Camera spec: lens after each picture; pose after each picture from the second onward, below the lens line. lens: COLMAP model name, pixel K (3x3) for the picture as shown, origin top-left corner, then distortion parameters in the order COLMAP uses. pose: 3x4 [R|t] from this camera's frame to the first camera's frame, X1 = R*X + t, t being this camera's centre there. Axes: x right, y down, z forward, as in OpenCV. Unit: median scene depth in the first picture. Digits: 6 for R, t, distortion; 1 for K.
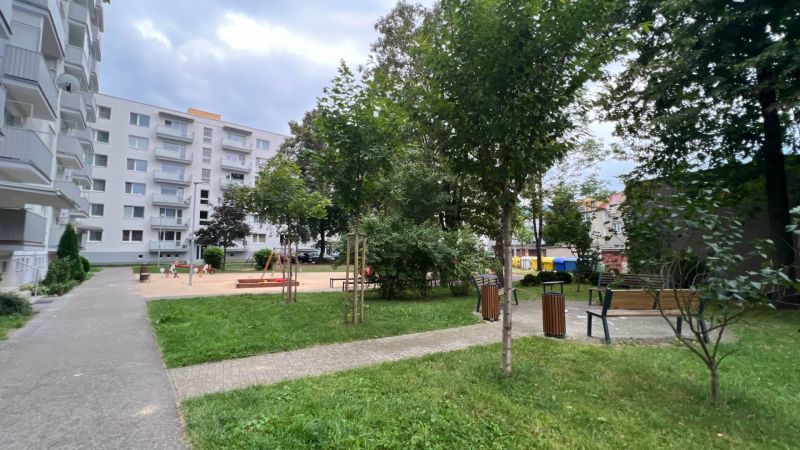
lens RADIAL K [[324.3, 0, 399.9], [0, 324.3, 225.5], [0, 0, 1]] dist [0.001532, -0.000216]
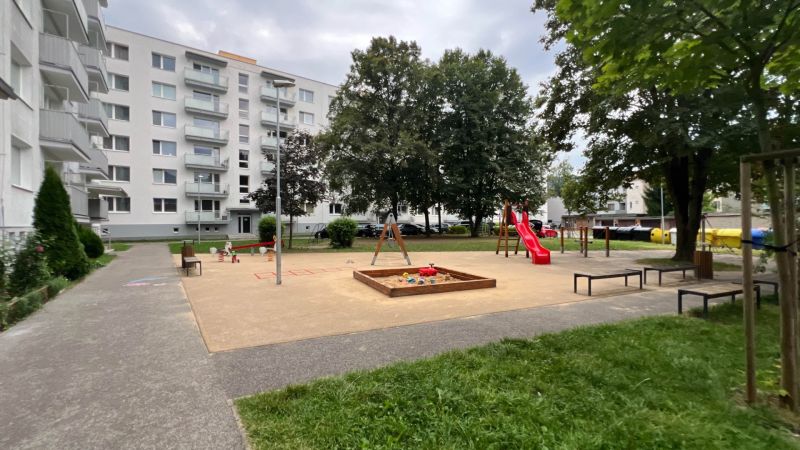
lens RADIAL K [[324.3, 0, 399.7], [0, 324.3, 224.4], [0, 0, 1]] dist [0.001532, -0.000216]
pose [[0.998060, -0.006052, -0.061960, -0.163980], [0.011035, 0.996702, 0.080401, 0.019327], [0.061269, -0.080928, 0.994835, 0.195456]]
